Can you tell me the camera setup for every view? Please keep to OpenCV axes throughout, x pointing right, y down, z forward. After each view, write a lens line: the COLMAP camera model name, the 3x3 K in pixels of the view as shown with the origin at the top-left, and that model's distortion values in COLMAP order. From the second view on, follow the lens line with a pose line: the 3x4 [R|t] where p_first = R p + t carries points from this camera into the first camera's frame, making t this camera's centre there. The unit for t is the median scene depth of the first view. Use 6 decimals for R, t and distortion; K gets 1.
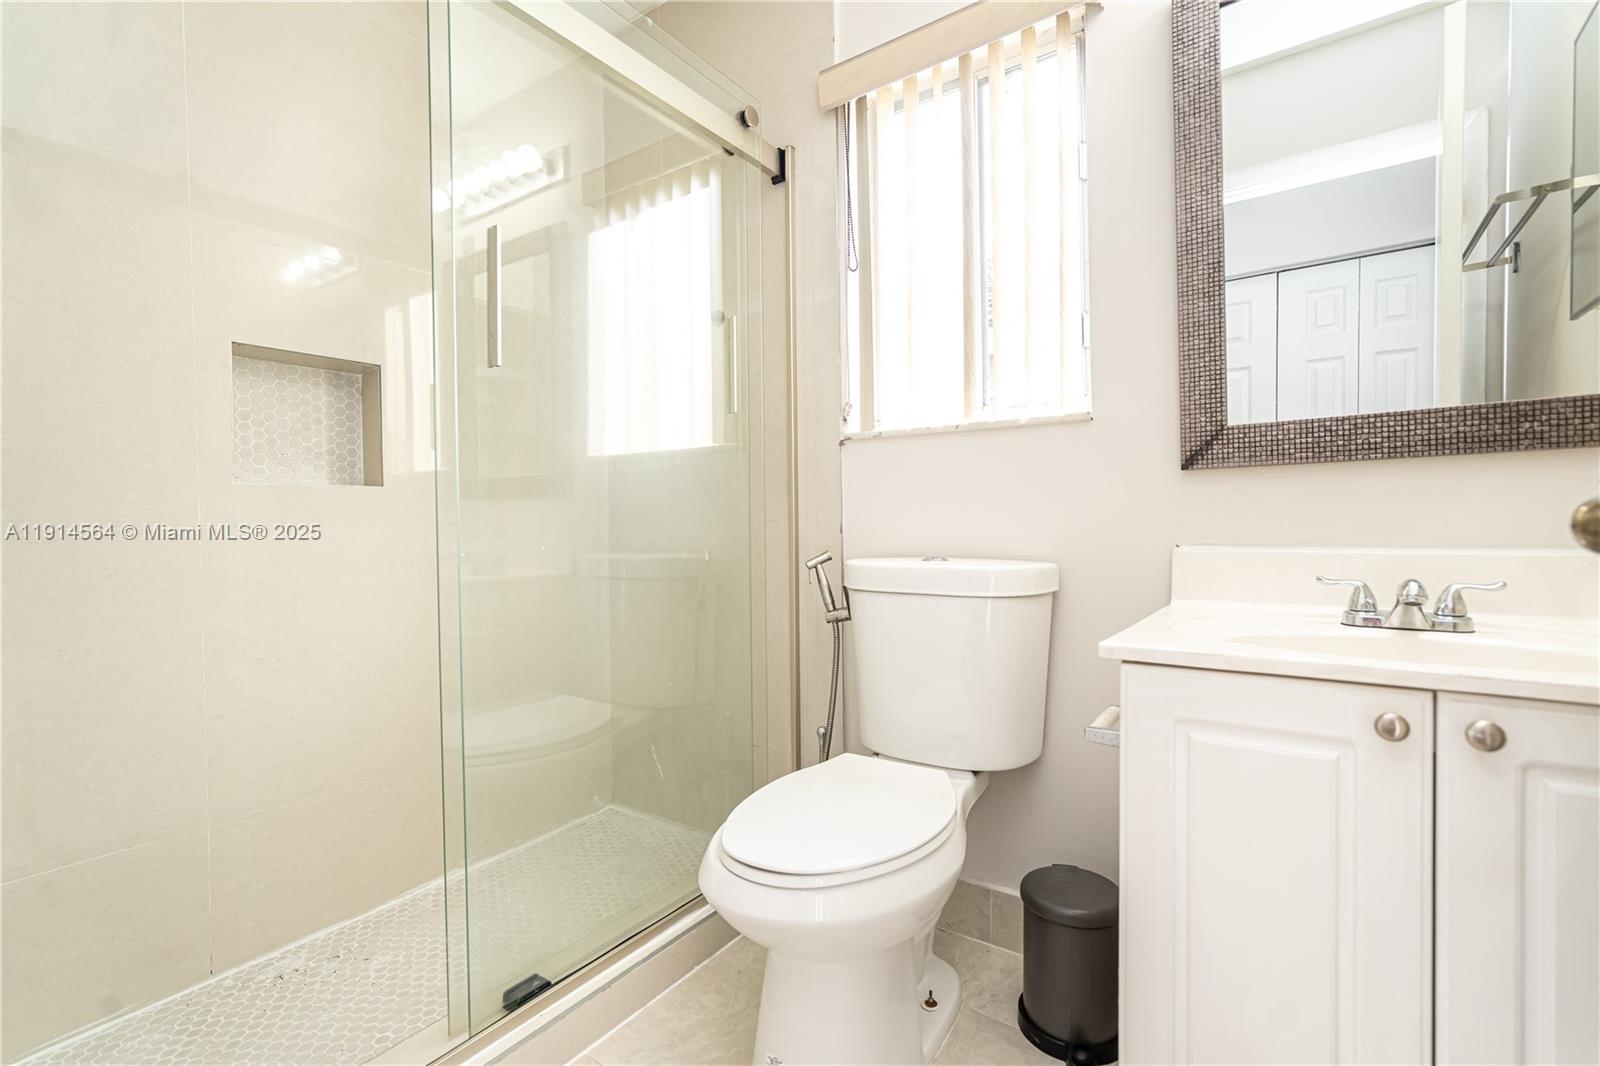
lens RADIAL K [[729.4, 0, 800.3], [0, 729.4, 536.2], [0, 0, 1]] dist [-0.022082, 0.011066]
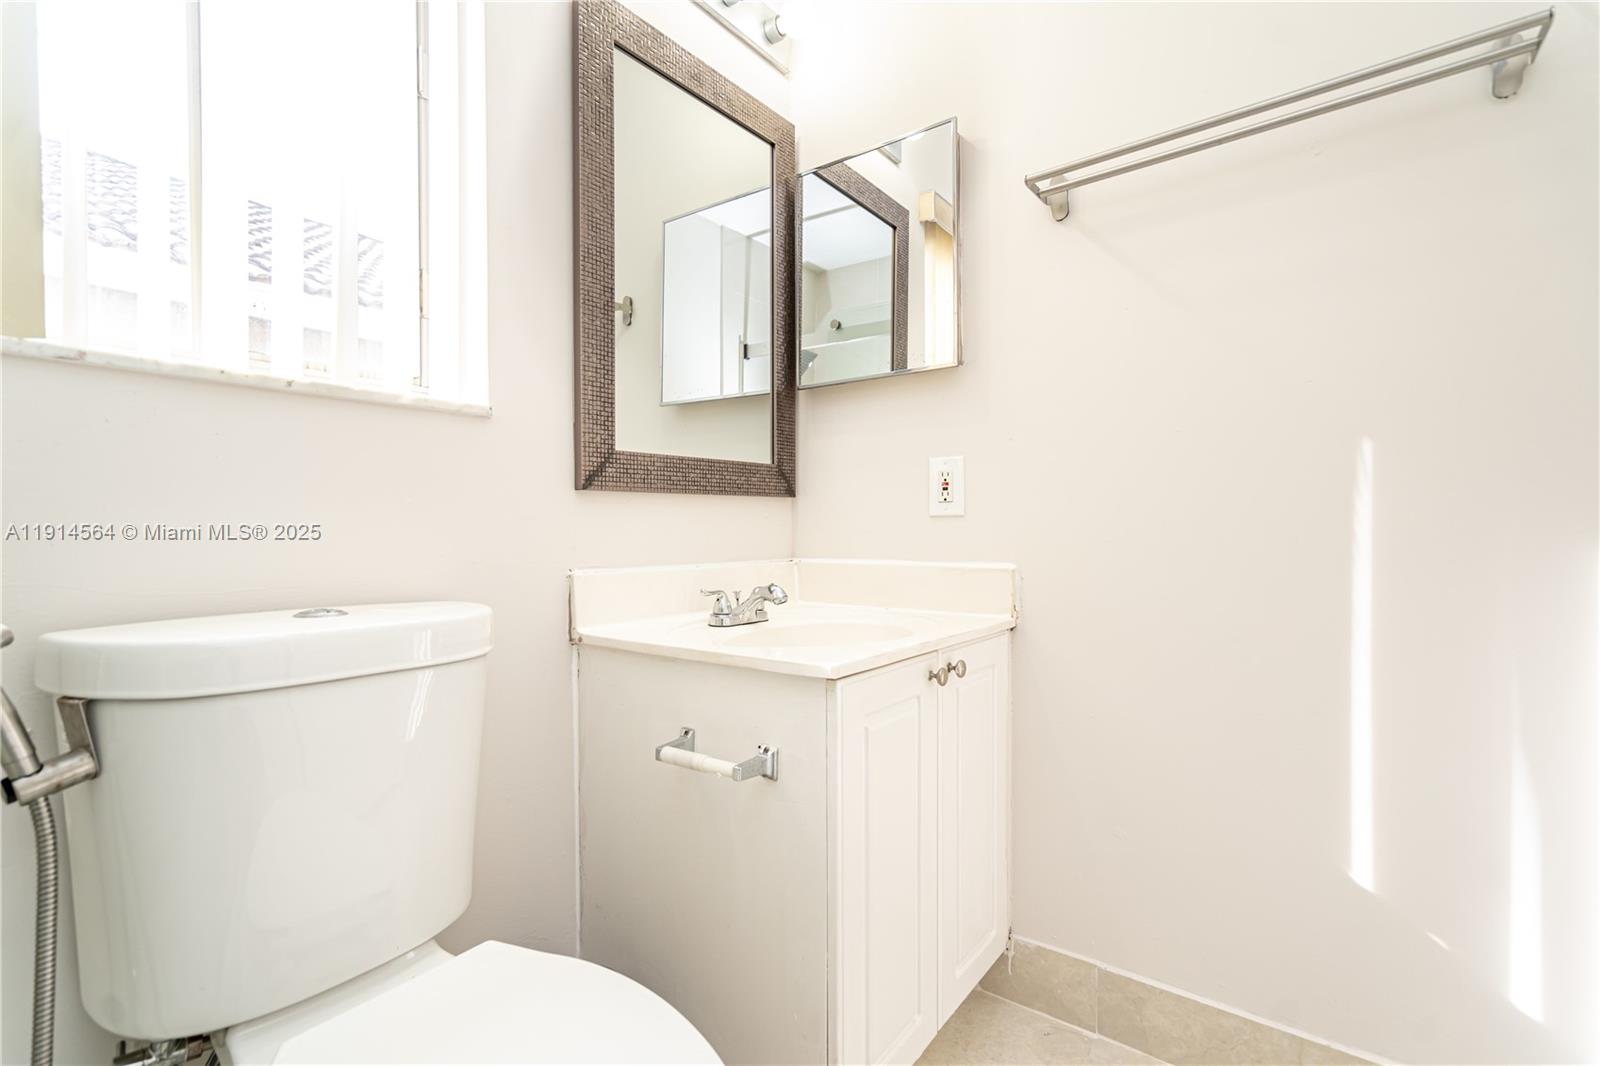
lens RADIAL K [[726.5, 0, 803.8], [0, 726.5, 525.6], [0, 0, 1]] dist [-0.010929, 0.000240]
pose [[0.031132, 0.021275, 0.999289, -0.383009], [0.024489, 0.999457, -0.022042, -0.014966], [-0.999215, 0.025158, 0.030594, 0.631305]]
